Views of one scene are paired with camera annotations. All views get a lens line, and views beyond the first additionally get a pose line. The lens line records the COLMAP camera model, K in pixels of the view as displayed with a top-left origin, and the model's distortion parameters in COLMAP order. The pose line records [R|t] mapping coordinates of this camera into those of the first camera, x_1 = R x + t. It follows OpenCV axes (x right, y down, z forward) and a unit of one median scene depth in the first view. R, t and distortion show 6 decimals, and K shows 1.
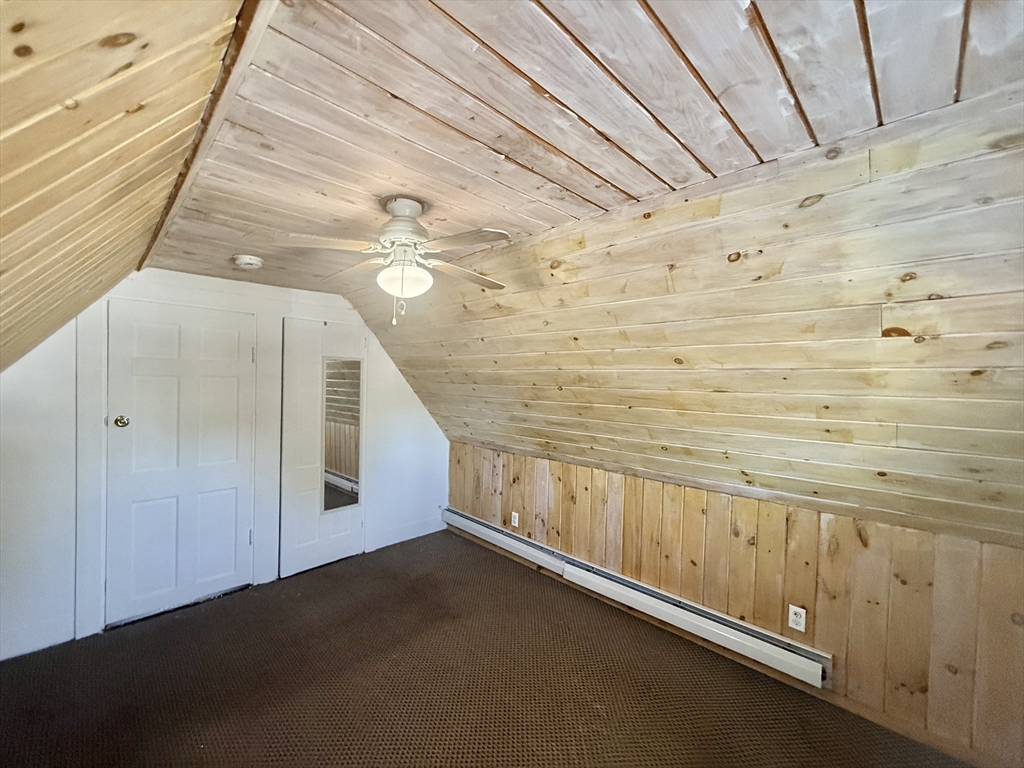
lens RADIAL K [[410.3, 0, 509.7], [0, 410.3, 384.6], [0, 0, 1]] dist [0.001233, -0.000195]
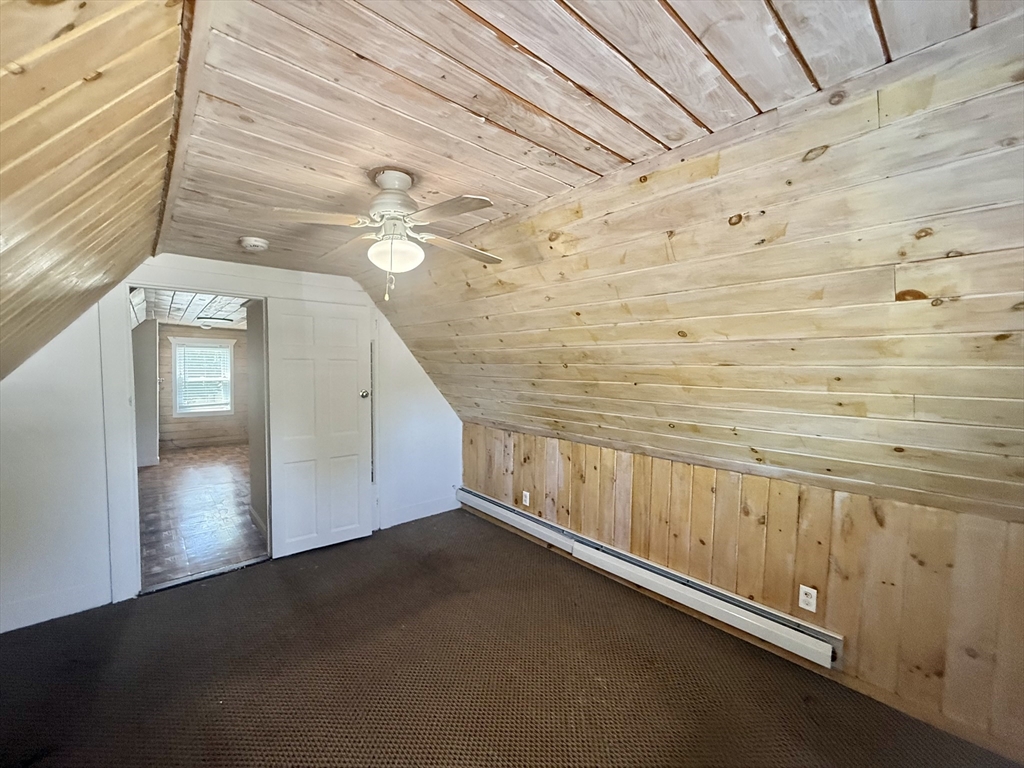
lens RADIAL K [[410.3, 0, 509.7], [0, 410.3, 384.6], [0, 0, 1]] dist [0.001233, -0.000195]
pose [[0.998266, -0.008193, -0.058285, 0.069293], [0.010364, 0.999260, 0.037048, 0.024376], [0.057938, -0.037588, 0.997612, 0.010948]]
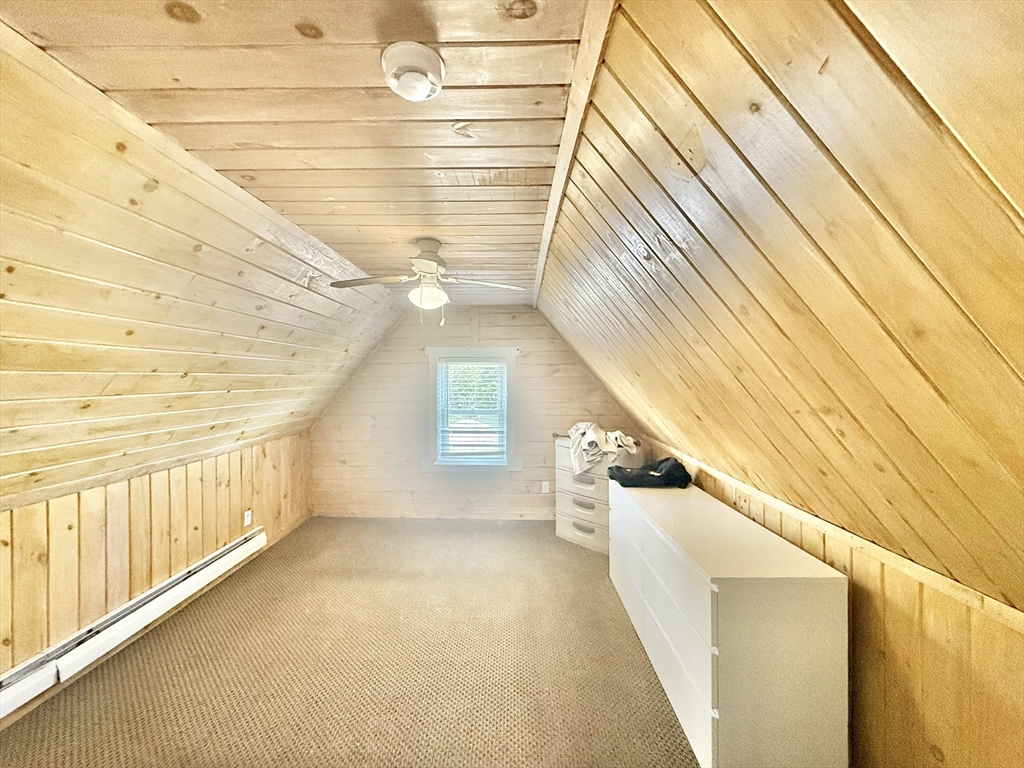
lens RADIAL K [[410.3, 0, 509.7], [0, 410.3, 384.6], [0, 0, 1]] dist [0.001233, -0.000195]
pose [[-0.691808, -0.028047, 0.721536, -1.368831], [-0.001165, 0.999287, 0.037727, -0.005148], [-0.722080, 0.025259, -0.691348, 1.650921]]
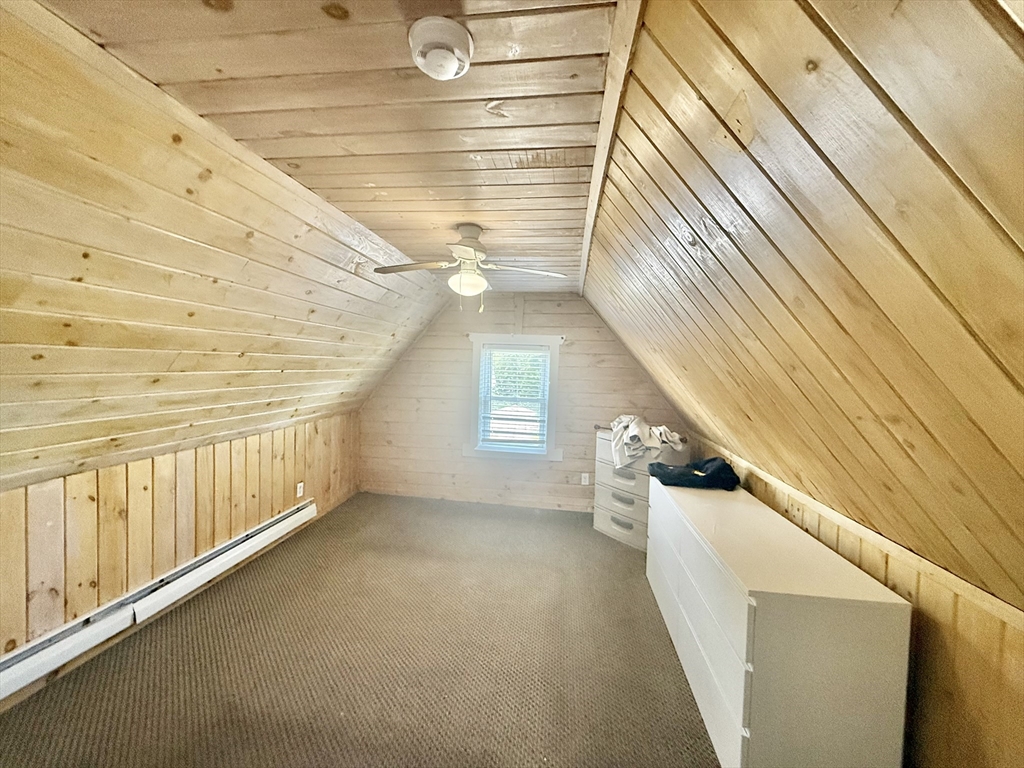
lens RADIAL K [[410.3, 0, 509.7], [0, 410.3, 384.6], [0, 0, 1]] dist [0.001233, -0.000195]
pose [[-0.599596, -0.075604, 0.796724, -1.379360], [-0.031533, 0.996987, 0.070877, -0.010974], [-0.799681, 0.017375, -0.600173, 1.608544]]
